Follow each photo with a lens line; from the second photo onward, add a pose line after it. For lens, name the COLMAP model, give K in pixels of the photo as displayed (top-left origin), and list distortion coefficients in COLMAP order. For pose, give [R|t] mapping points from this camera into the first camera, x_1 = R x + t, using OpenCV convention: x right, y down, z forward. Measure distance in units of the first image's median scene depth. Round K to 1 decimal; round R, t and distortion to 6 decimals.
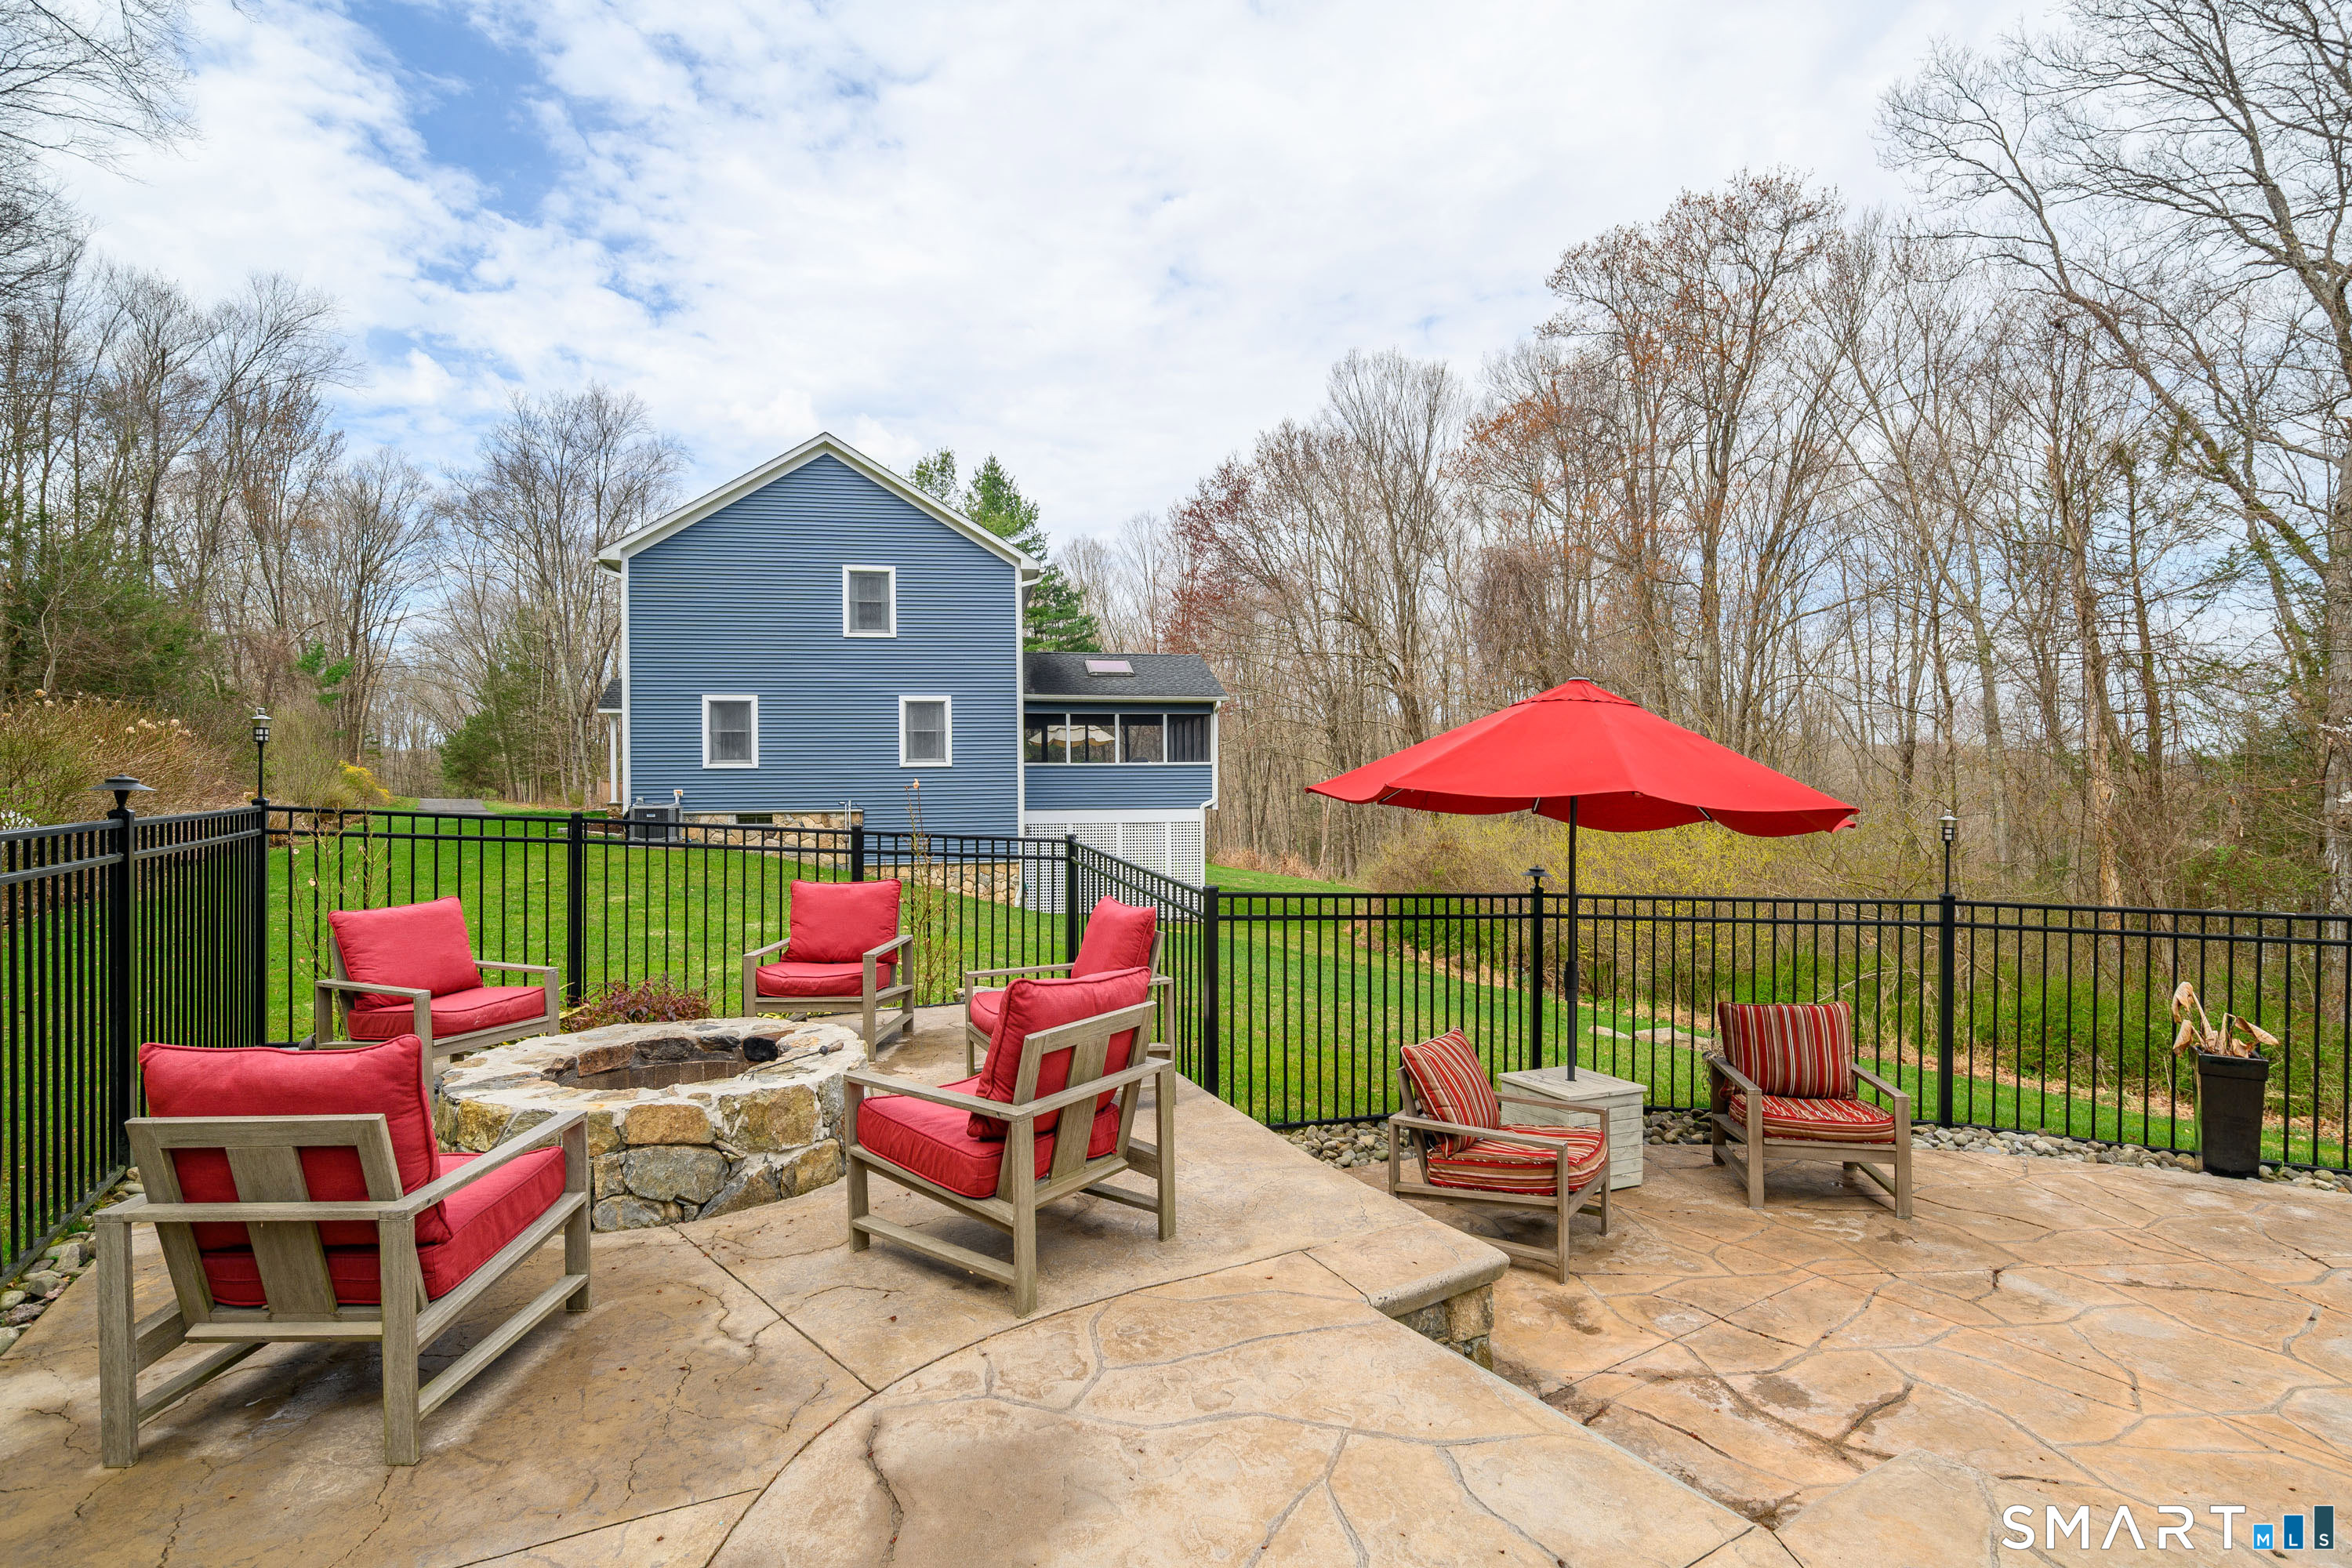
lens RADIAL K [[1191.3, 0, 1167.9], [0, 1191.3, 786.3], [0, 0, 1]] dist [-0.000210, -0.000262]
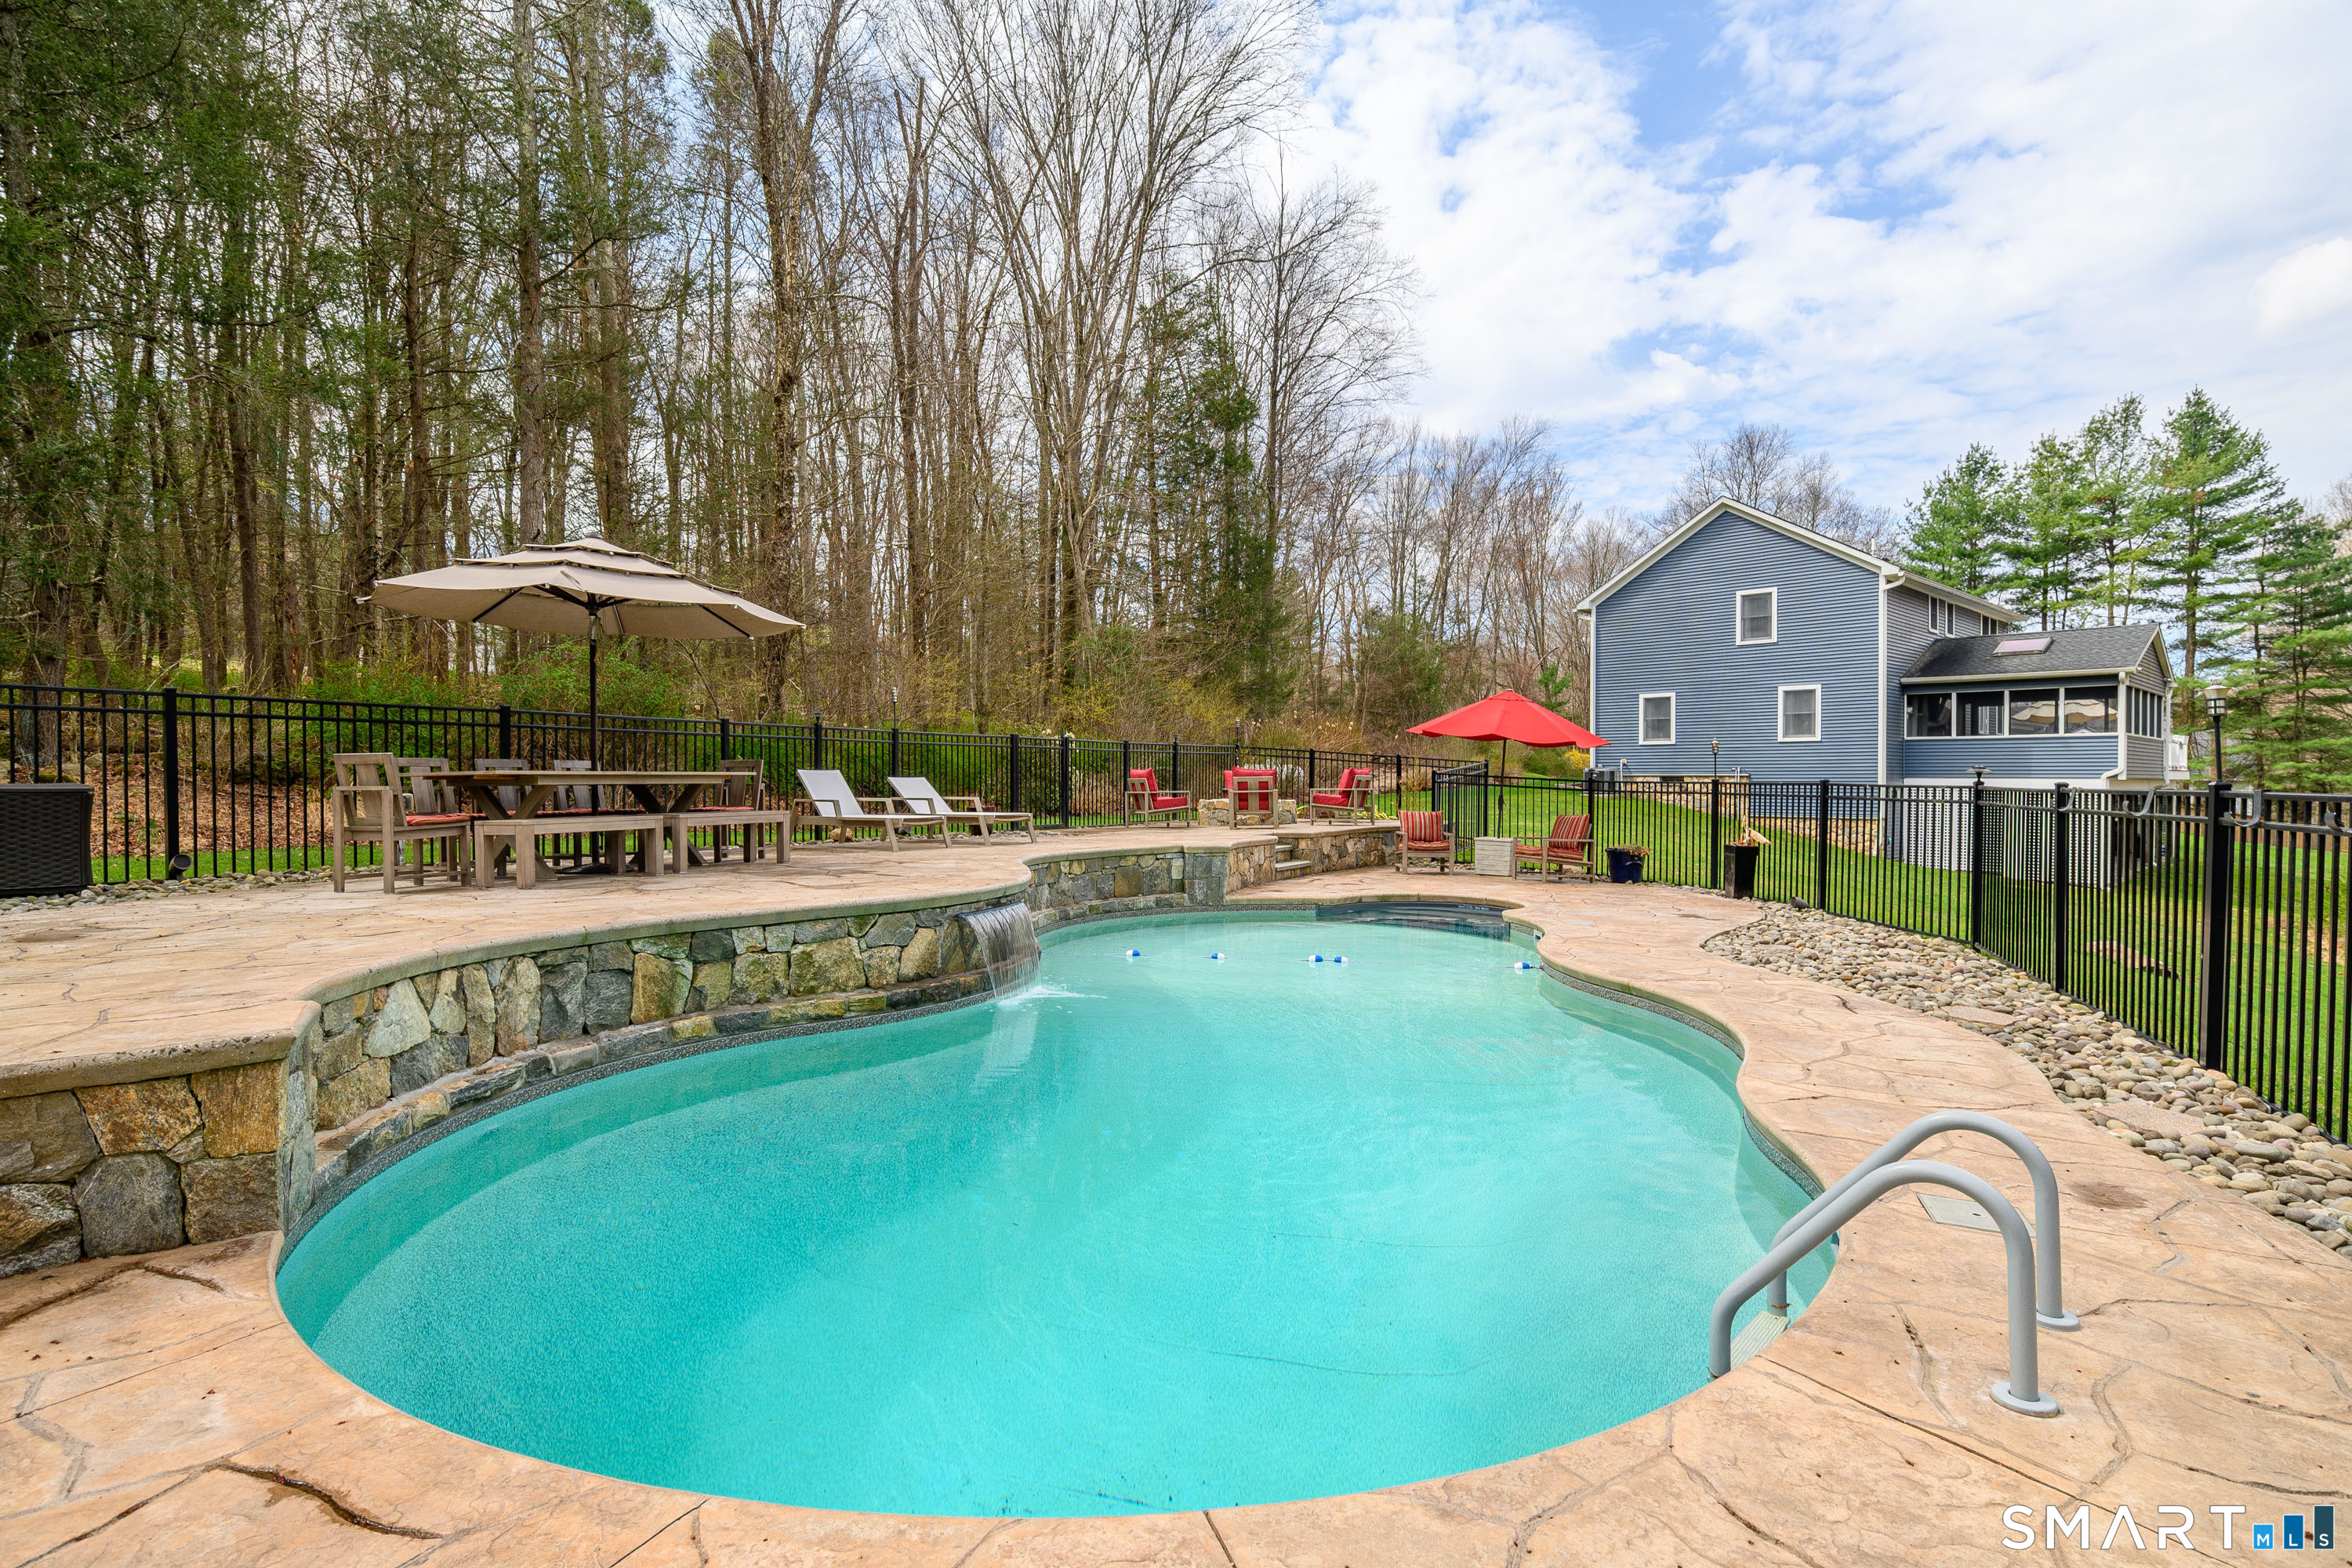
lens RADIAL K [[1191.3, 0, 1182.0], [0, 1191.3, 786.3], [0, 0, 1]] dist [-0.000210, -0.000262]
pose [[0.539472, 0.013915, -0.841888, 0.454424], [-0.009454, 0.999901, 0.010469, 0.022045], [0.841950, 0.002312, 0.539550, -0.214559]]
